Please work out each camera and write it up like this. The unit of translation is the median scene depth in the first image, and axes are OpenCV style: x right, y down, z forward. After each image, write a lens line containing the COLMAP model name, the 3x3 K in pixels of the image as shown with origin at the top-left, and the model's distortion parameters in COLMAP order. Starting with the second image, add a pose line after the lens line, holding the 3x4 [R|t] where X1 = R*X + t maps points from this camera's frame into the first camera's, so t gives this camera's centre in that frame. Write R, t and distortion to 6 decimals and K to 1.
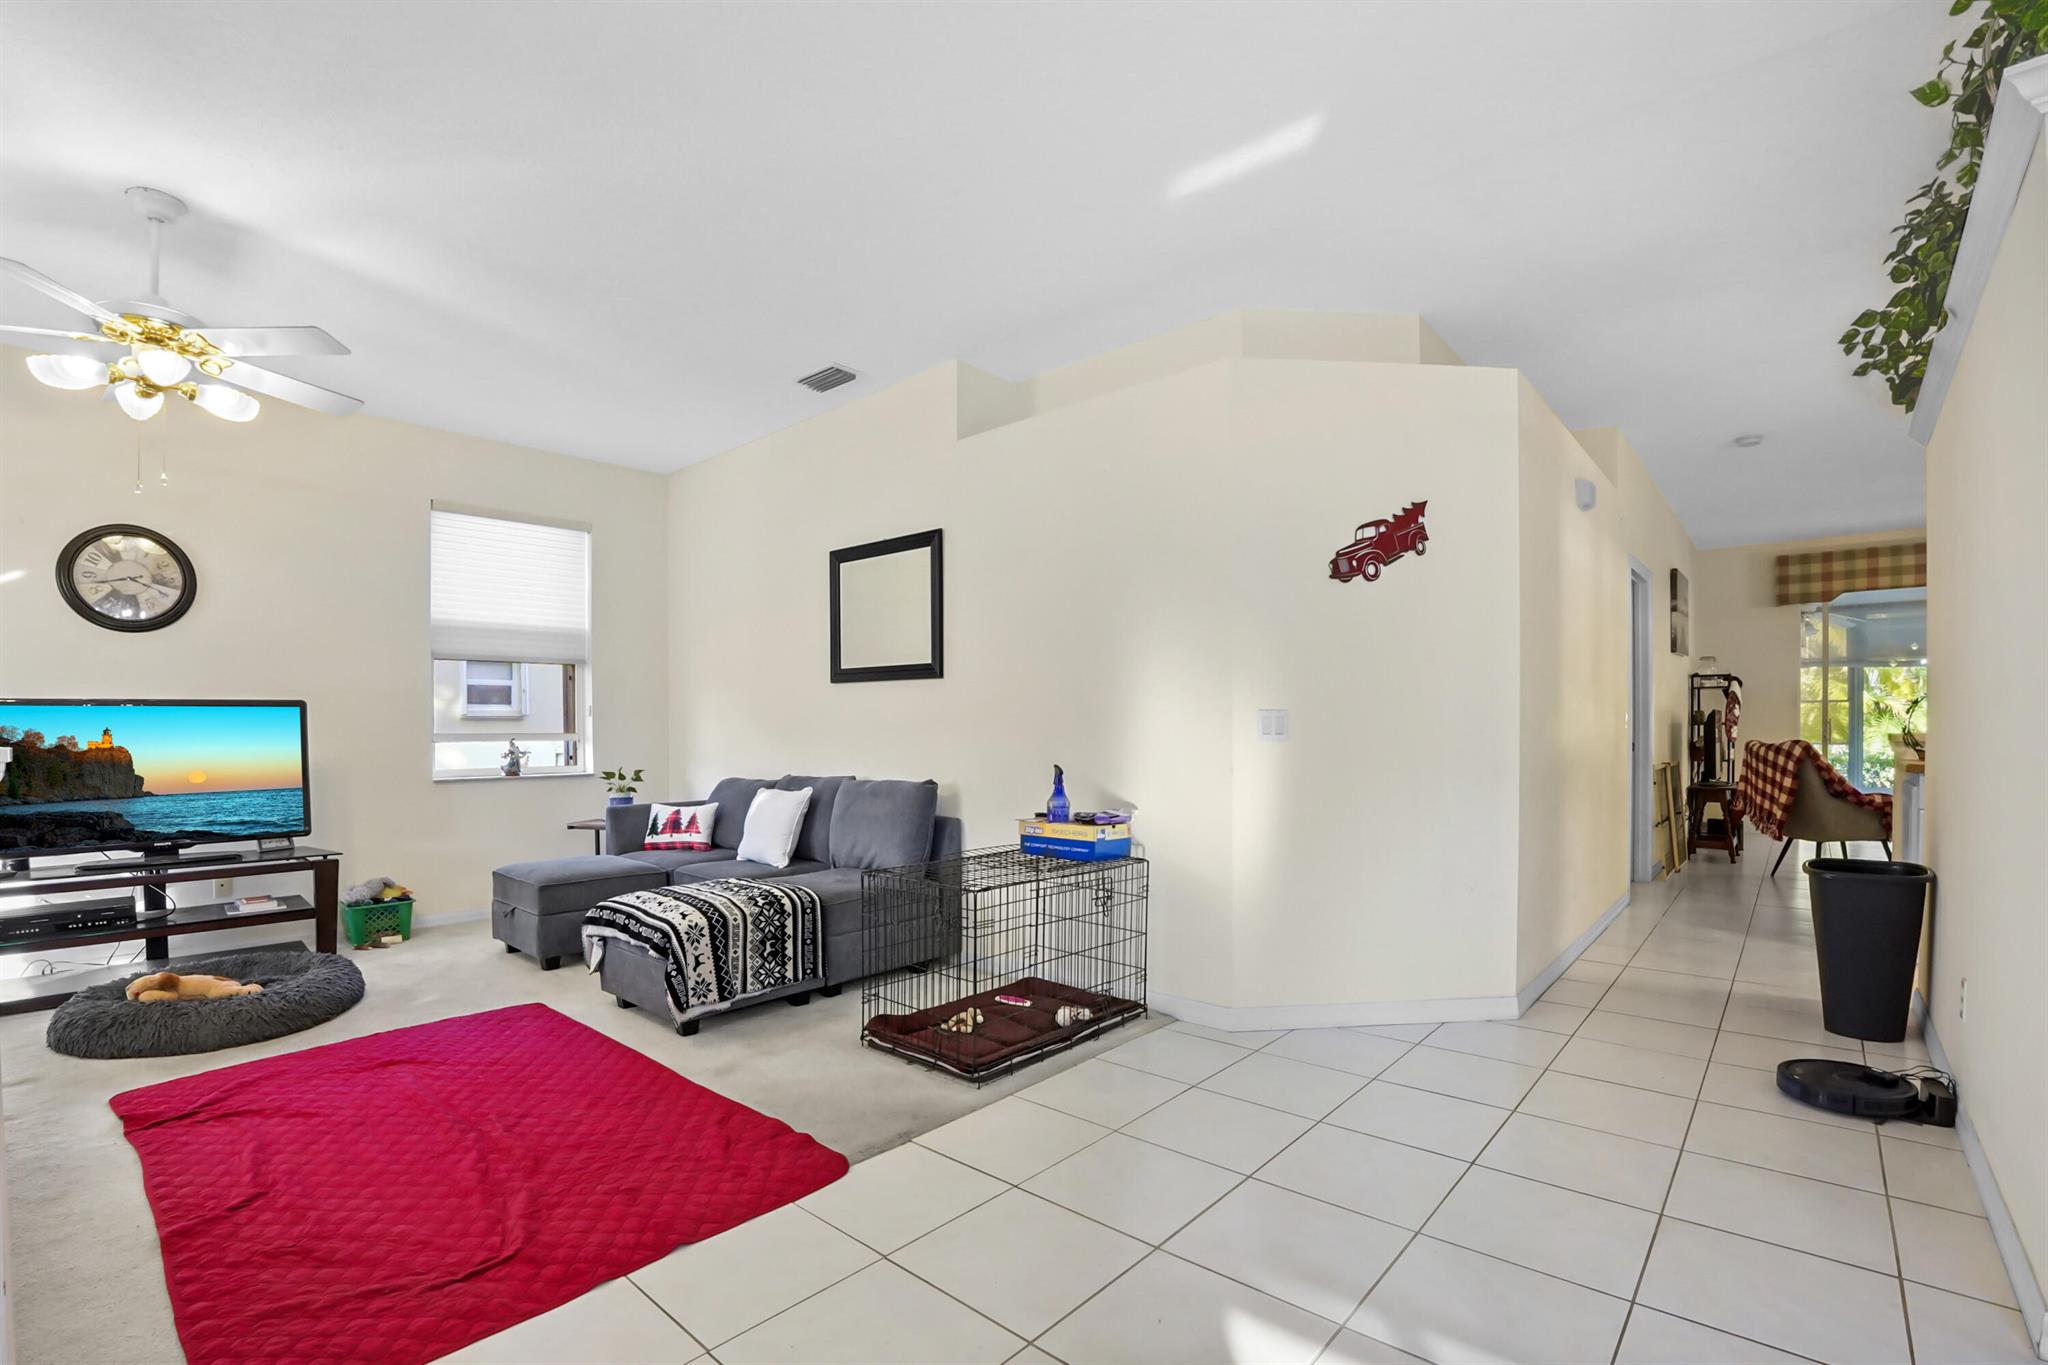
lens RADIAL K [[935.5, 0, 1018.9], [0, 935.5, 722.7], [0, 0, 1]] dist [-0.034292, 0.000416]
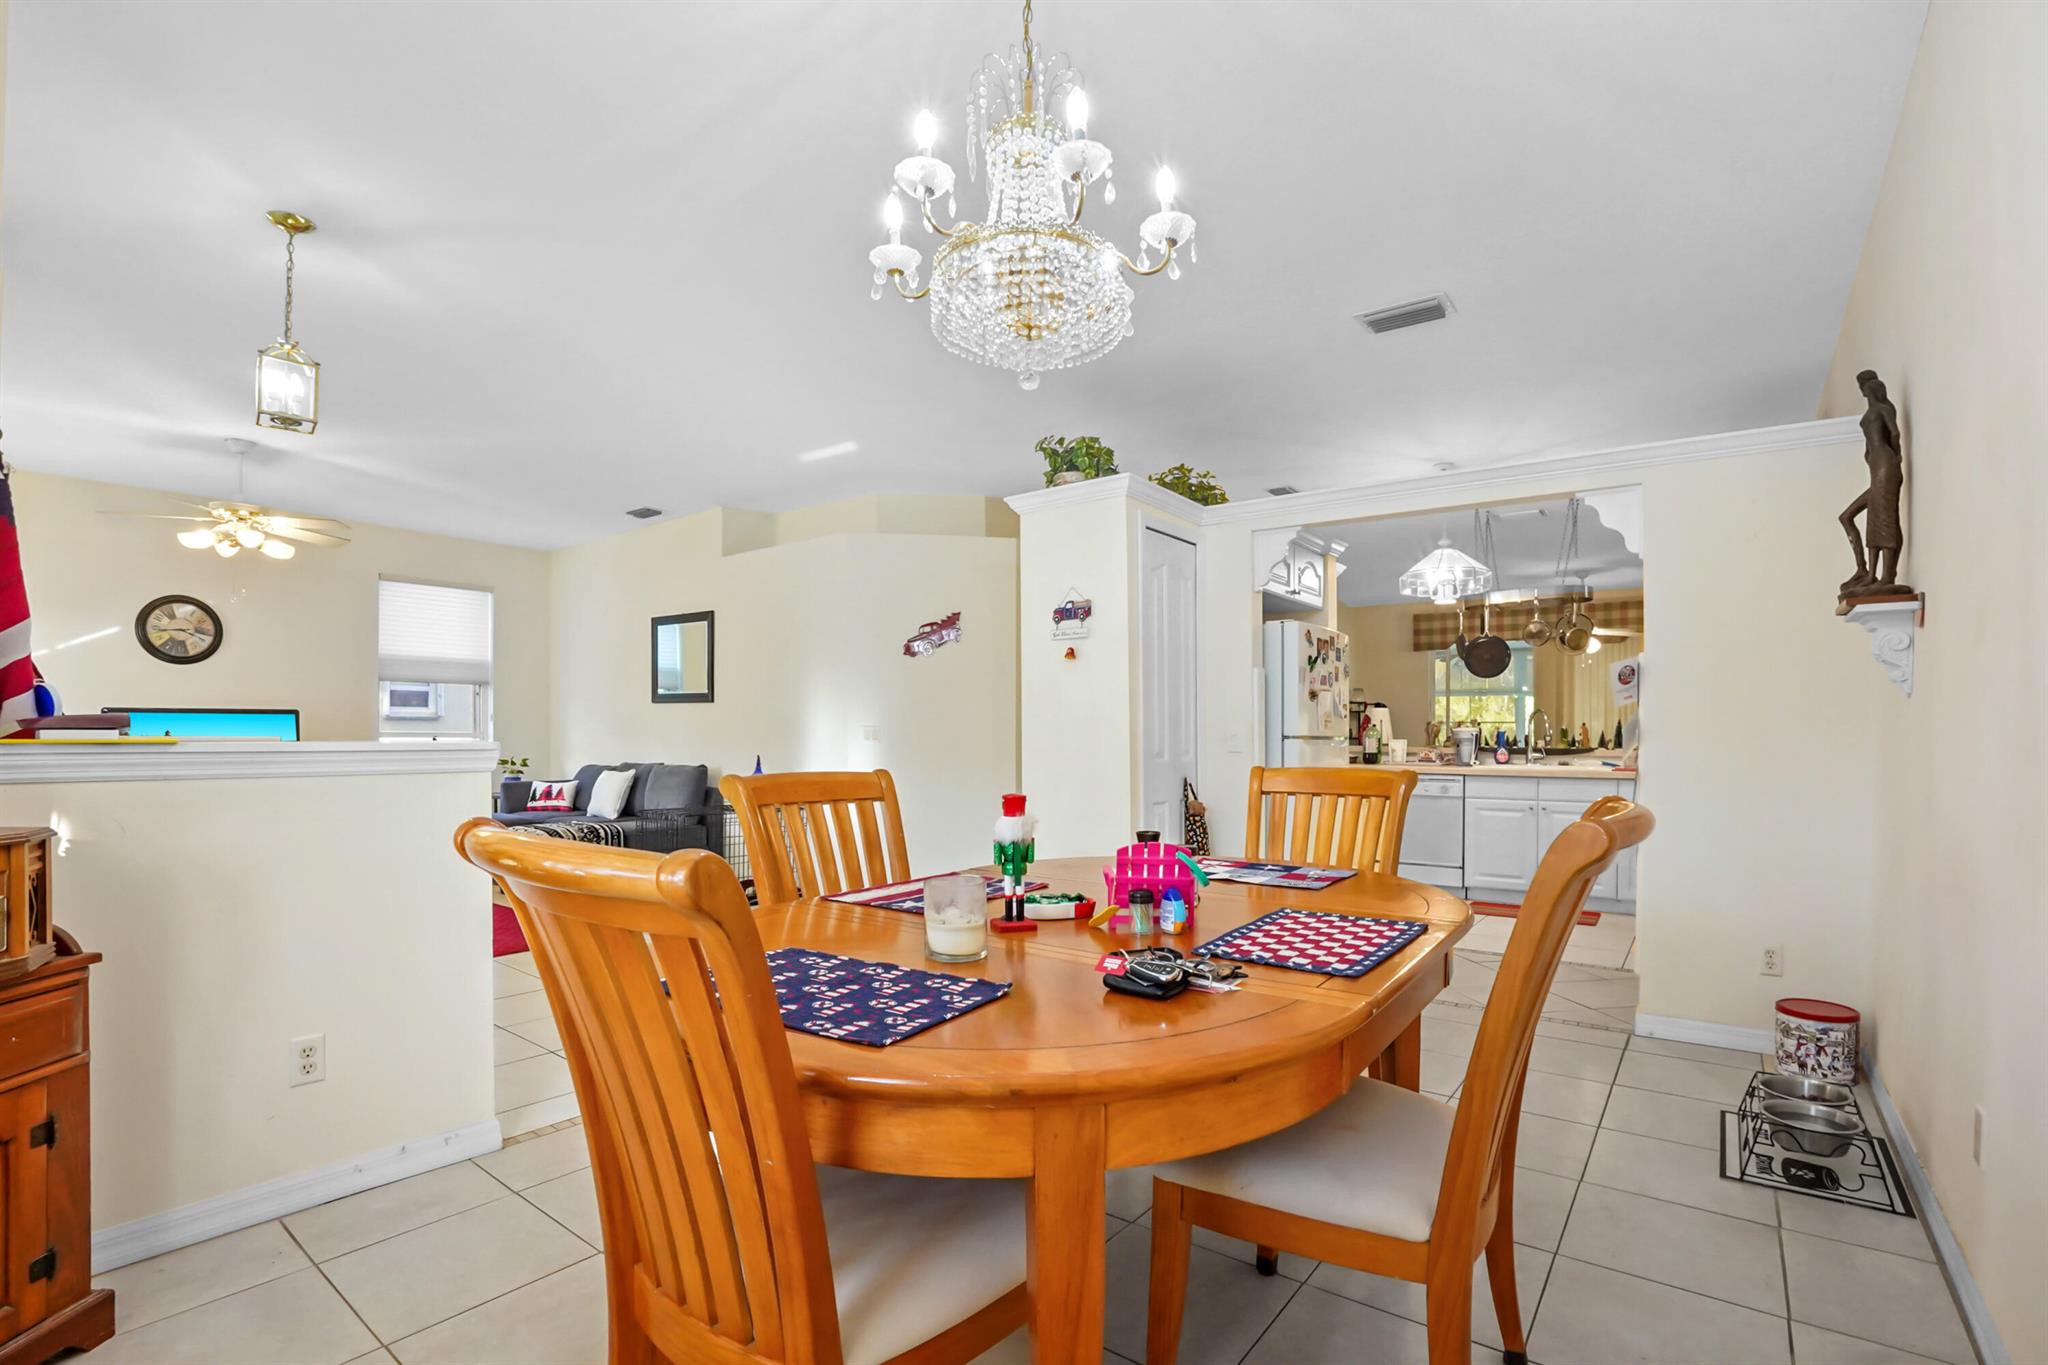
lens RADIAL K [[930.6, 0, 1044.7], [0, 930.6, 741.3], [0, 0, 1]] dist [-0.037511, 0.000029]
pose [[0.995252, 0.013638, 0.096374, 0.314073], [-0.014945, 0.999806, 0.012850, -0.008526], [-0.096180, -0.014229, 0.995262, -0.614181]]
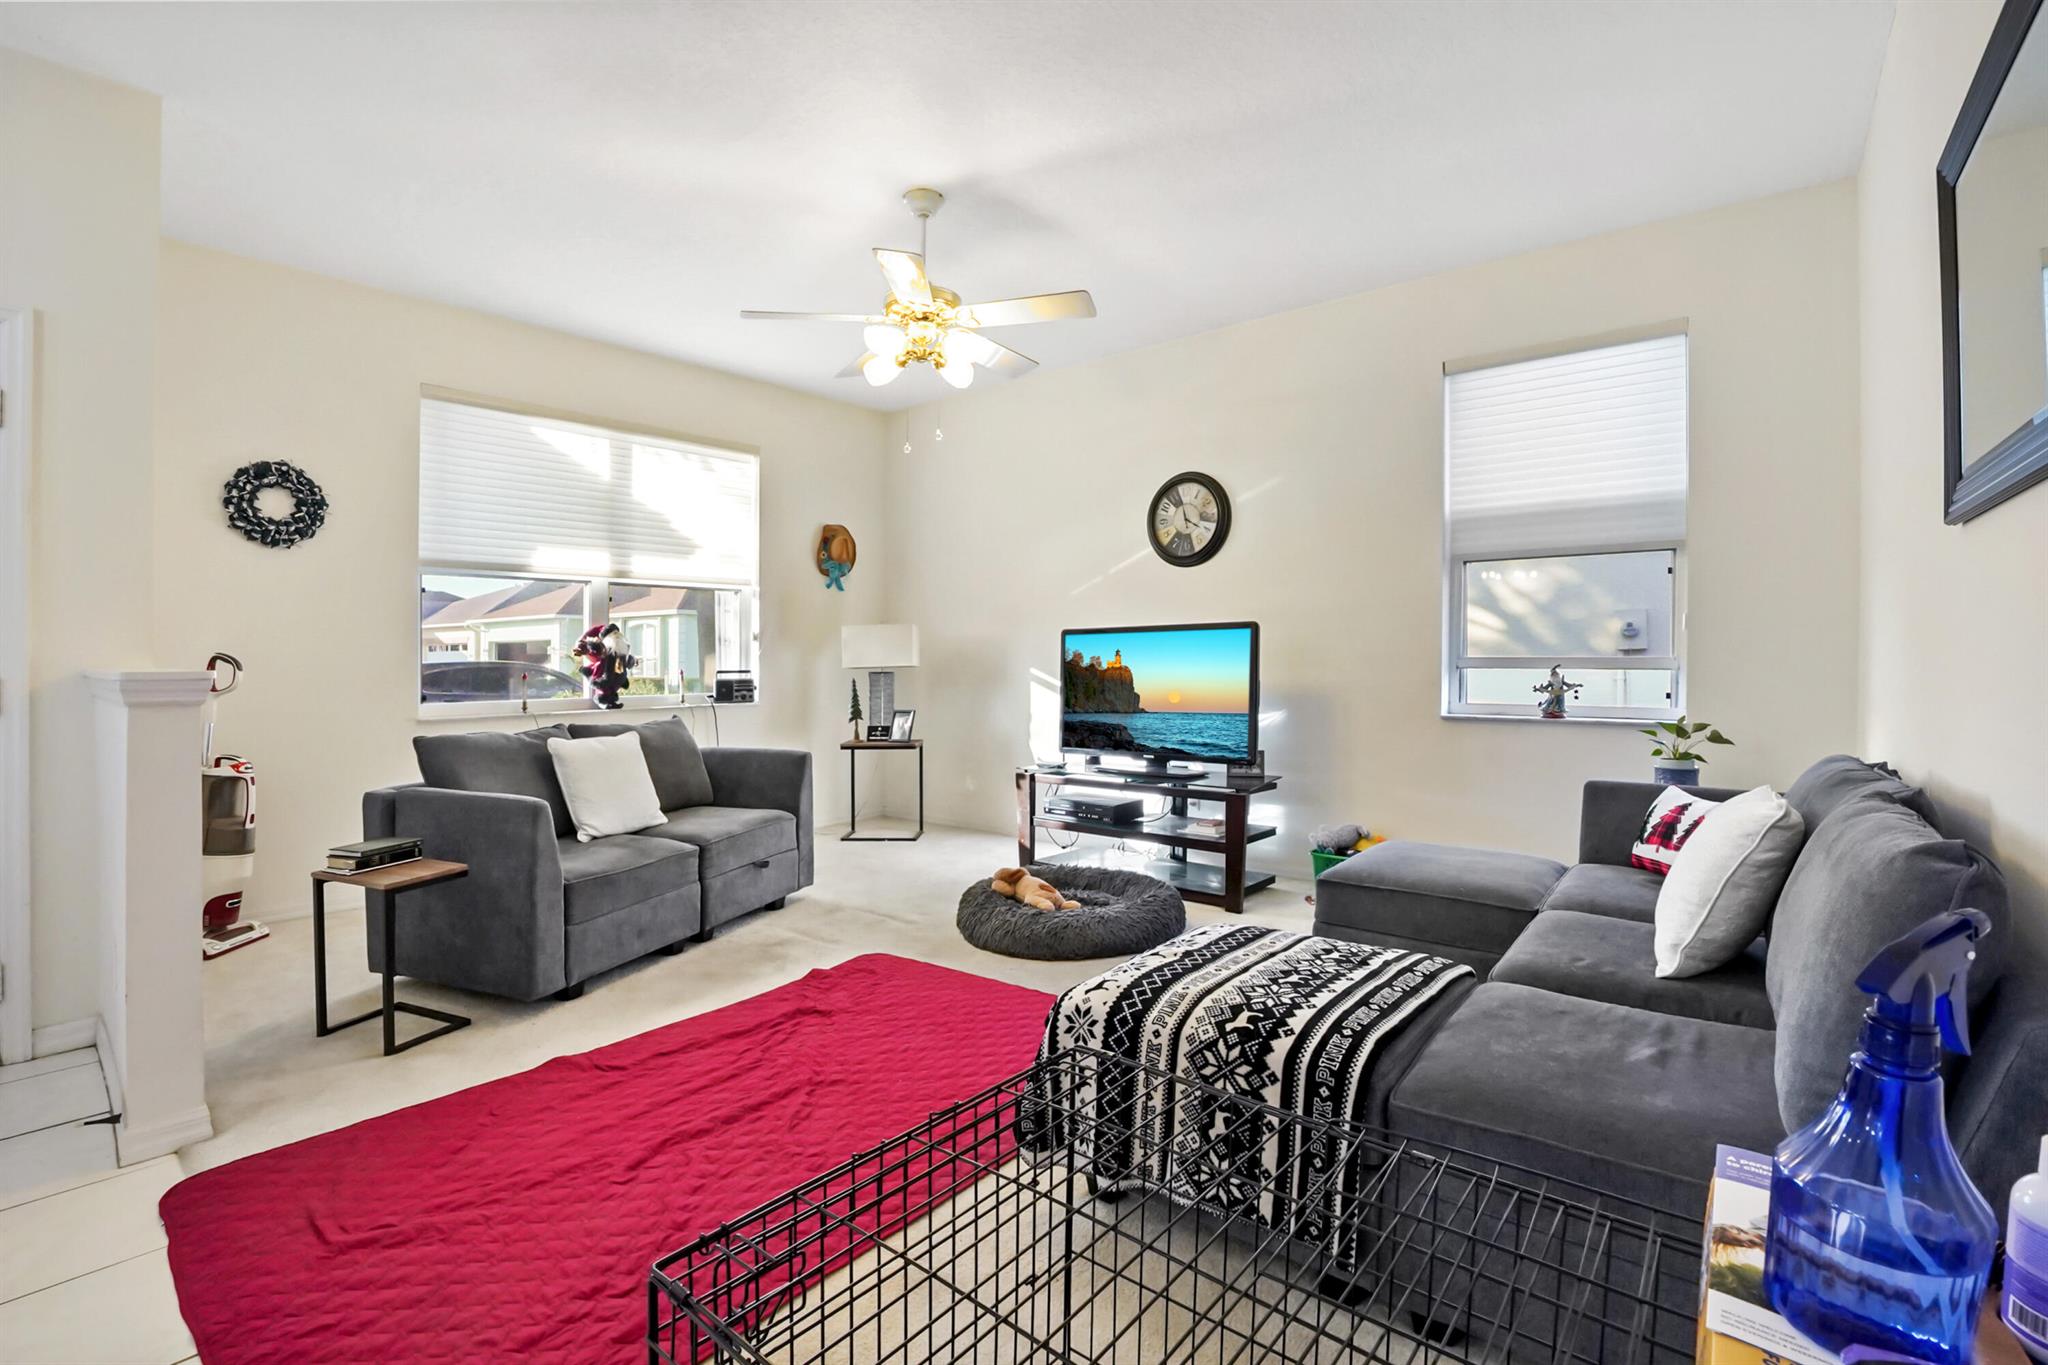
lens RADIAL K [[916.4, 0, 1027.6], [0, 916.4, 636.2], [0, 0, 1]] dist [-0.034396, 0.000360]
pose [[0.065282, -0.017798, -0.997708, 0.131297], [0.007560, 0.999821, -0.017341, 0.004717], [0.997838, -0.006411, 0.065405, 0.648314]]
